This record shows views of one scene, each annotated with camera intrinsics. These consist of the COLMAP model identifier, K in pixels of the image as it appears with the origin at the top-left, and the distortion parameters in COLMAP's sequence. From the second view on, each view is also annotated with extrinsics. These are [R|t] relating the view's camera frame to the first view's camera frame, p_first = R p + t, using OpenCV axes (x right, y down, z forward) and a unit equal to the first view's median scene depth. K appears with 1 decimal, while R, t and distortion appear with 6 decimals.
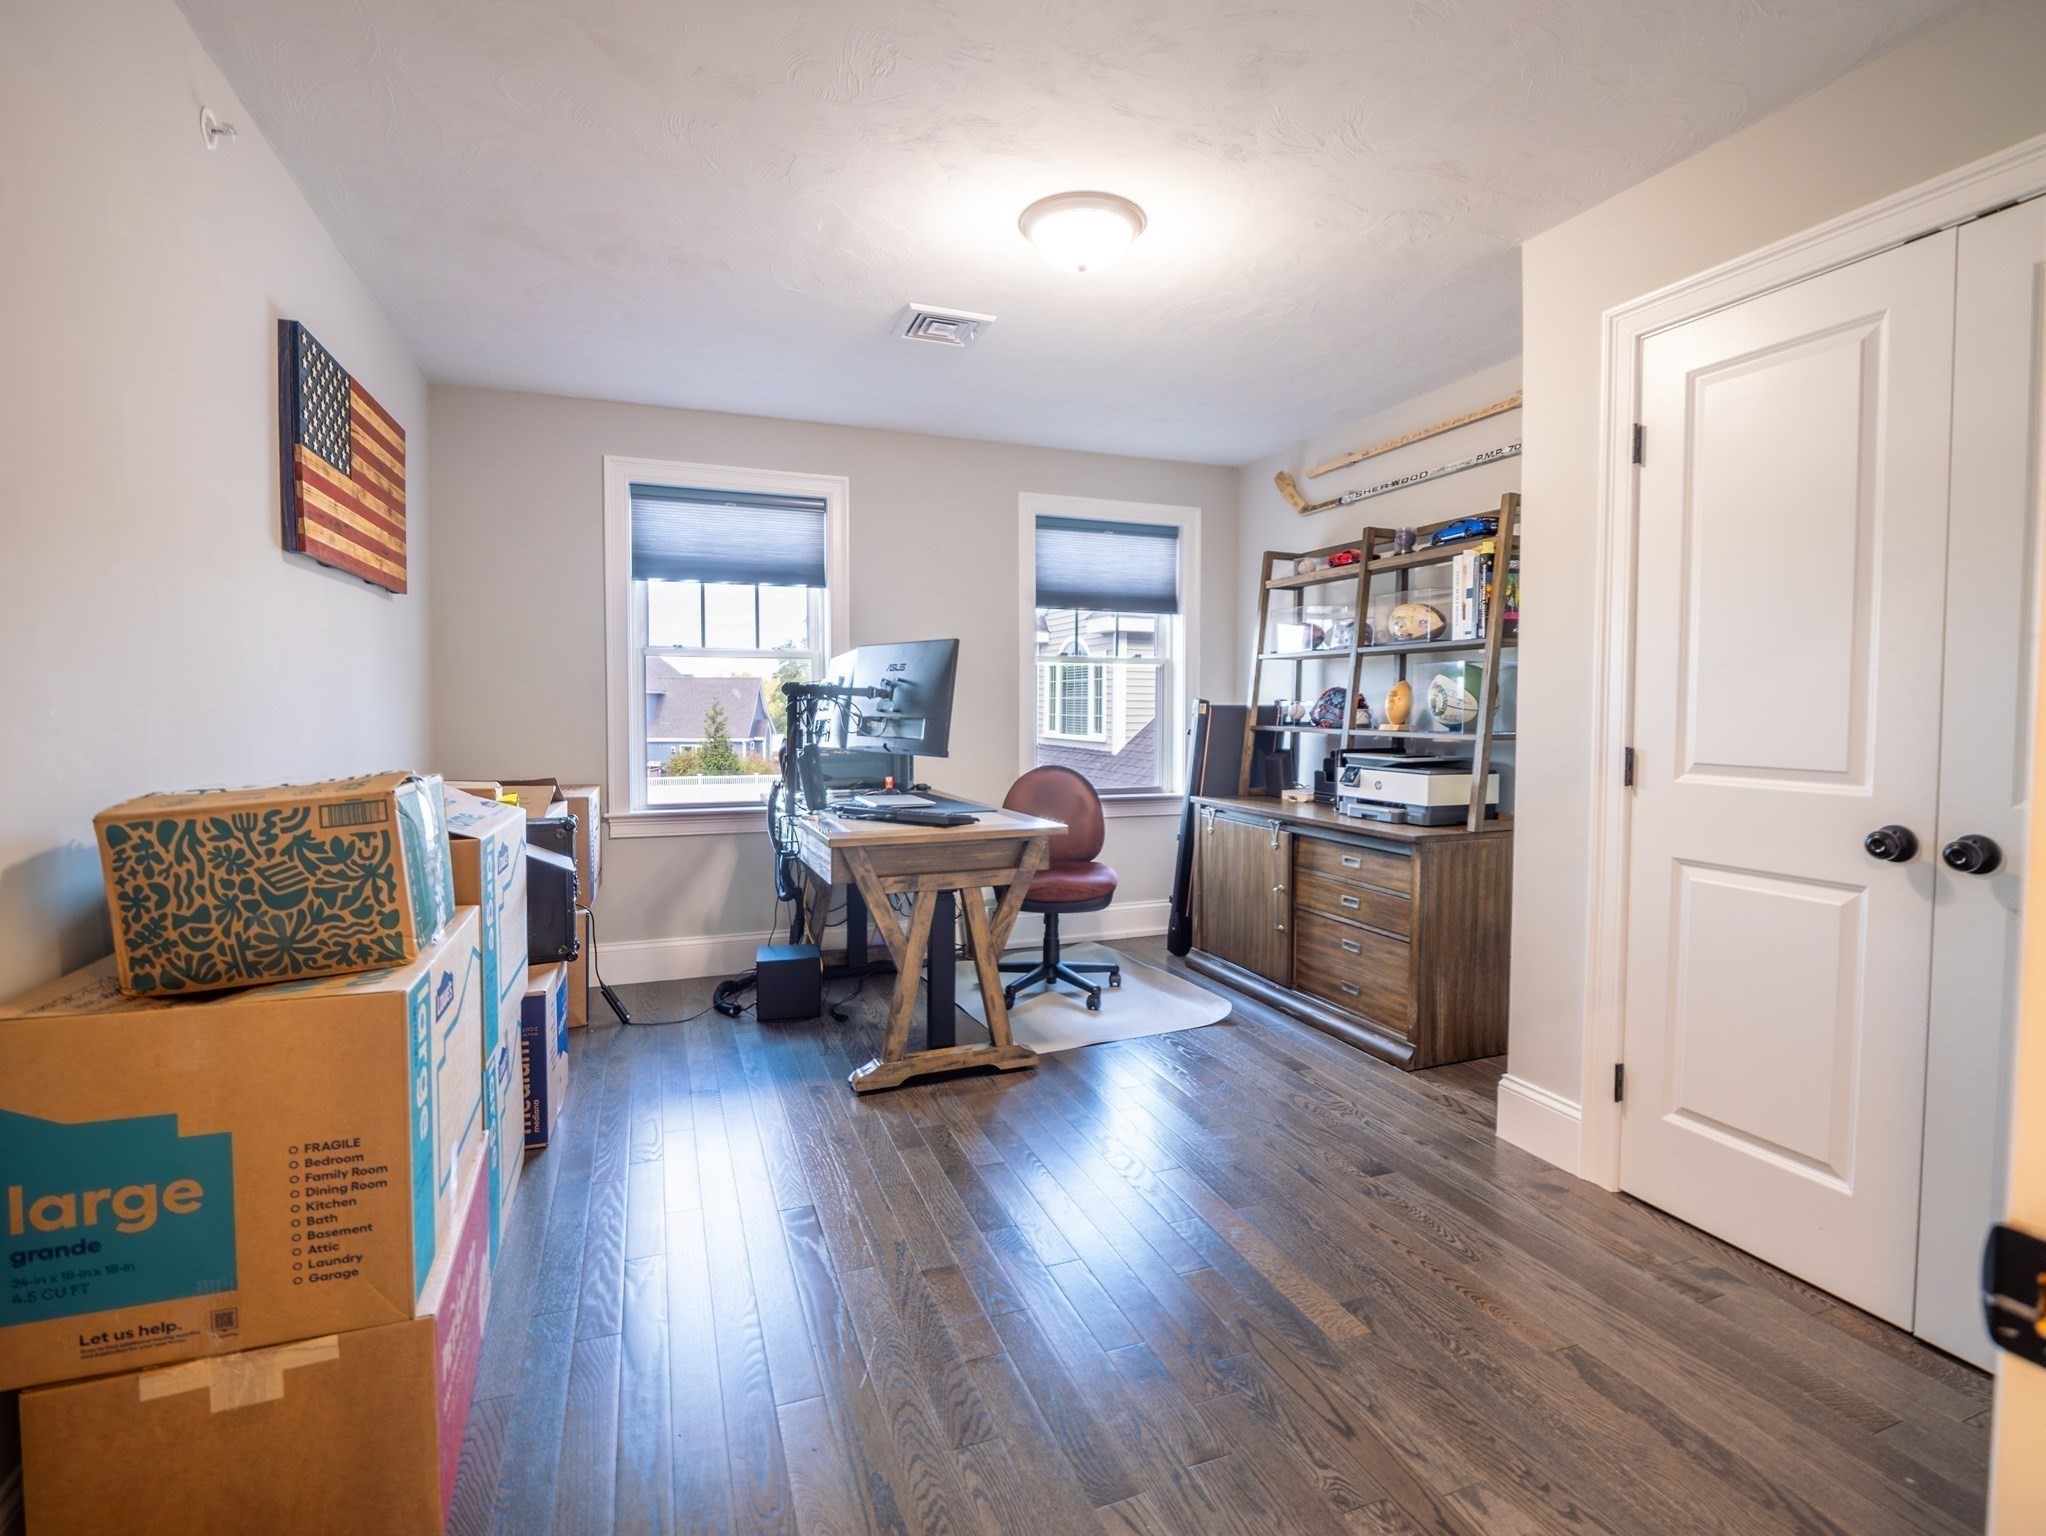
lens RADIAL K [[967.8, 0, 1023.4], [0, 967.8, 752.2], [0, 0, 1]] dist [-0.018007, 0.001479]
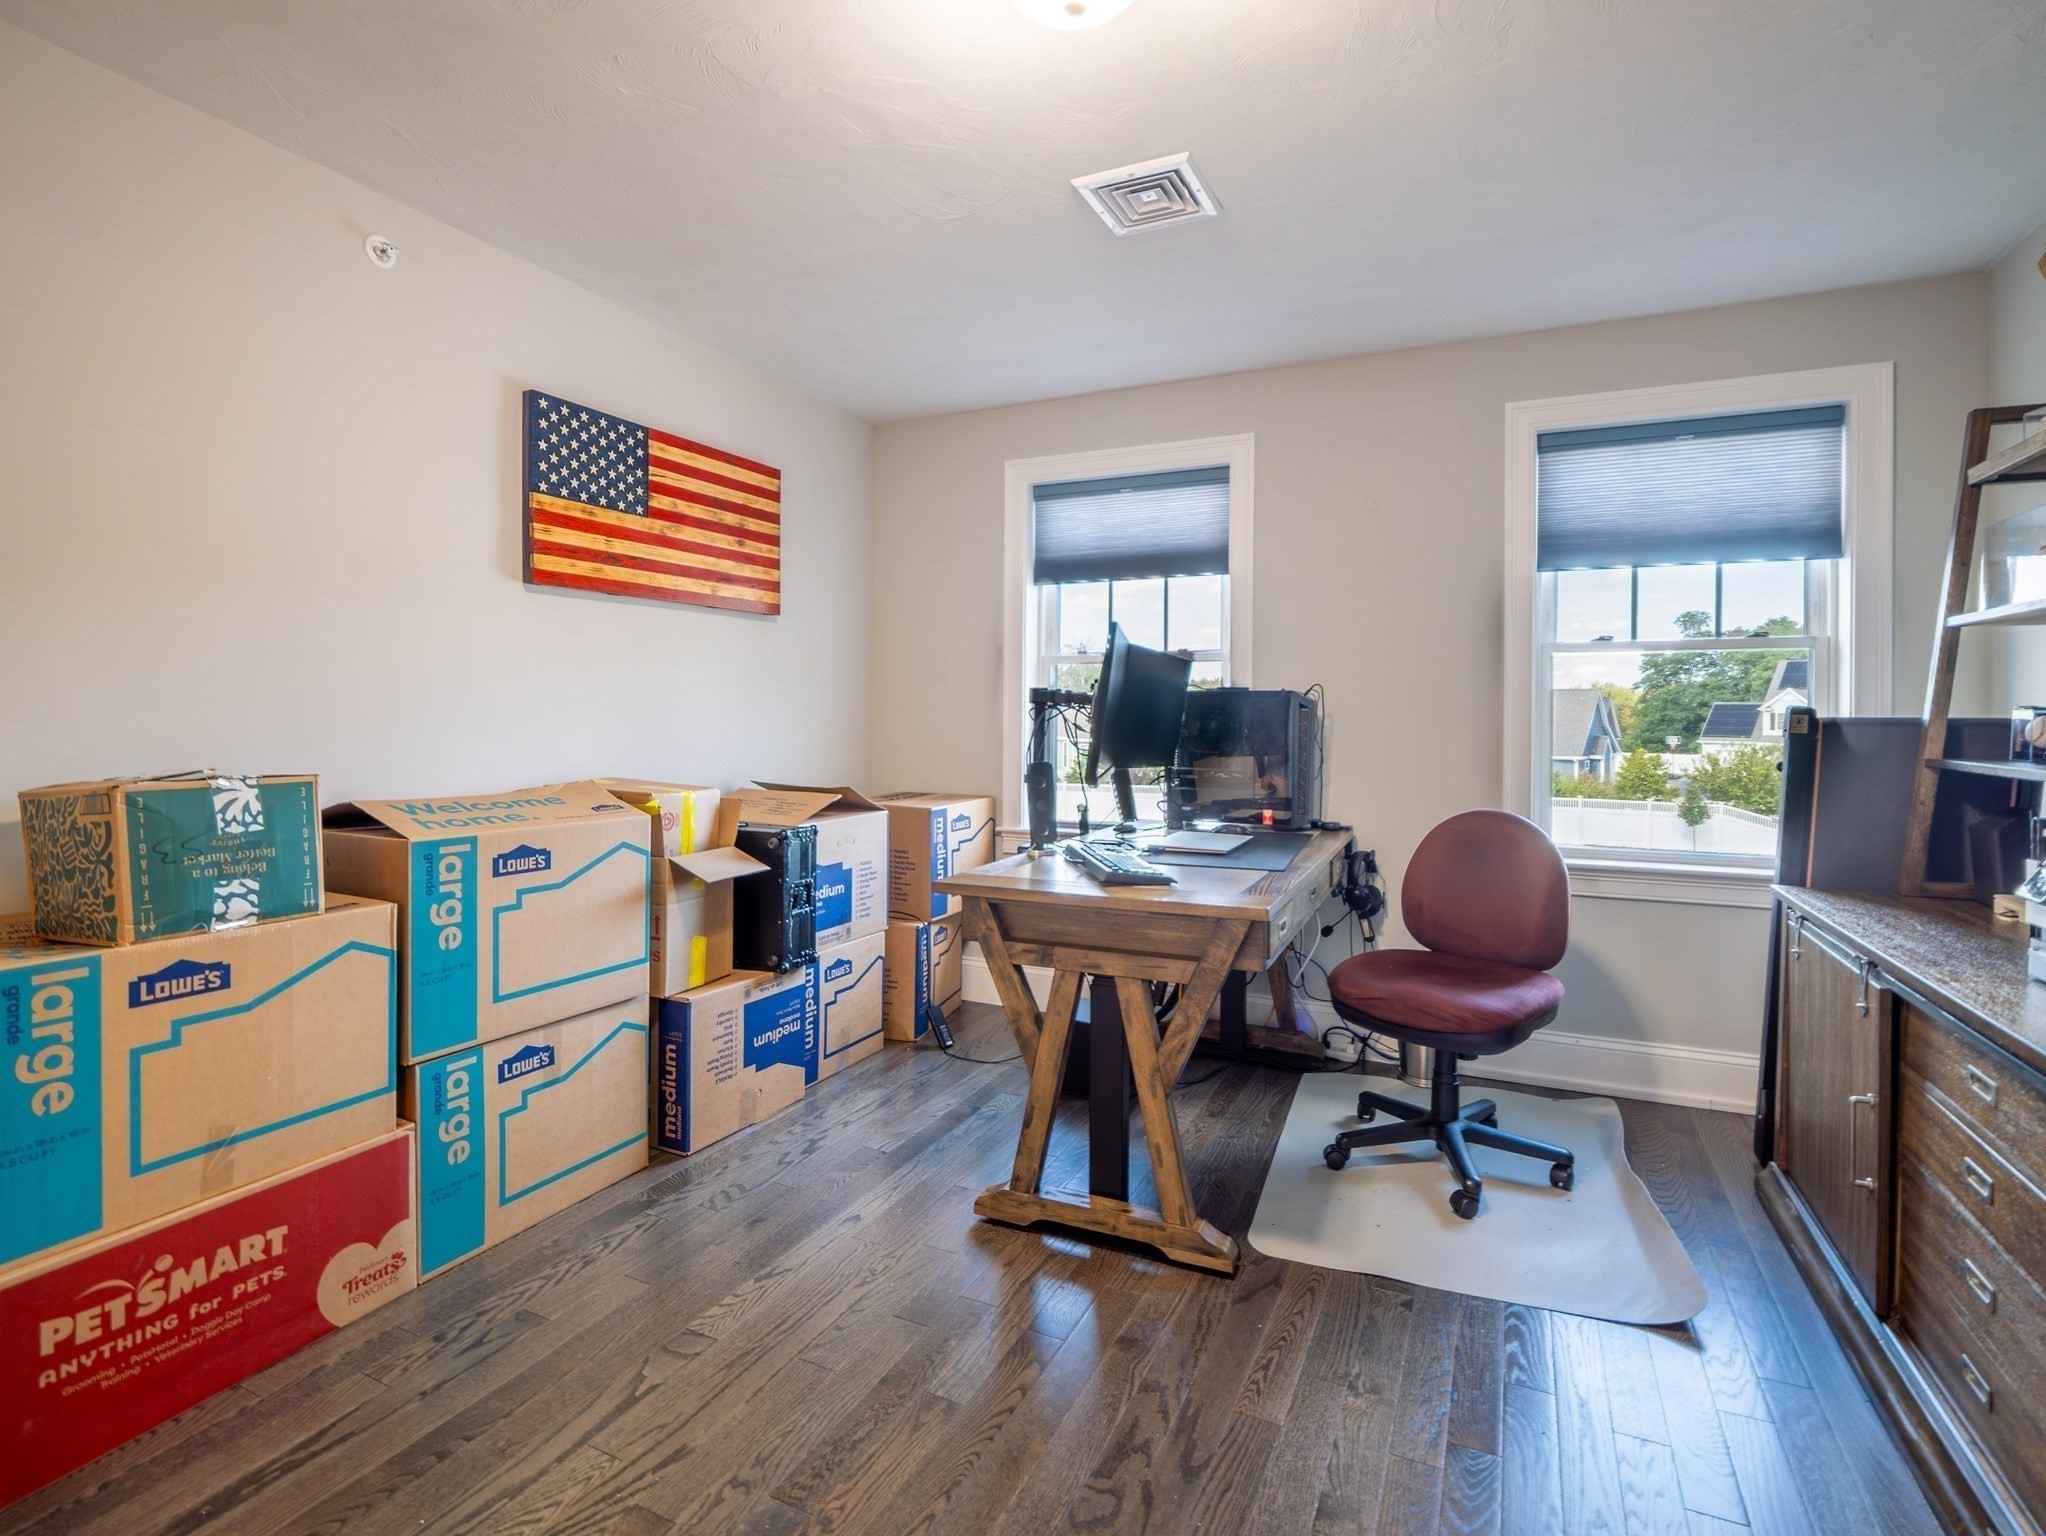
lens RADIAL K [[967.8, 0, 1052.2], [0, 967.8, 730.7], [0, 0, 1]] dist [-0.018007, 0.001479]
pose [[0.694460, 0.011231, -0.719444, 0.298996], [-0.039009, 0.998995, -0.022060, -0.013850], [0.718473, 0.043384, 0.694200, 0.351498]]
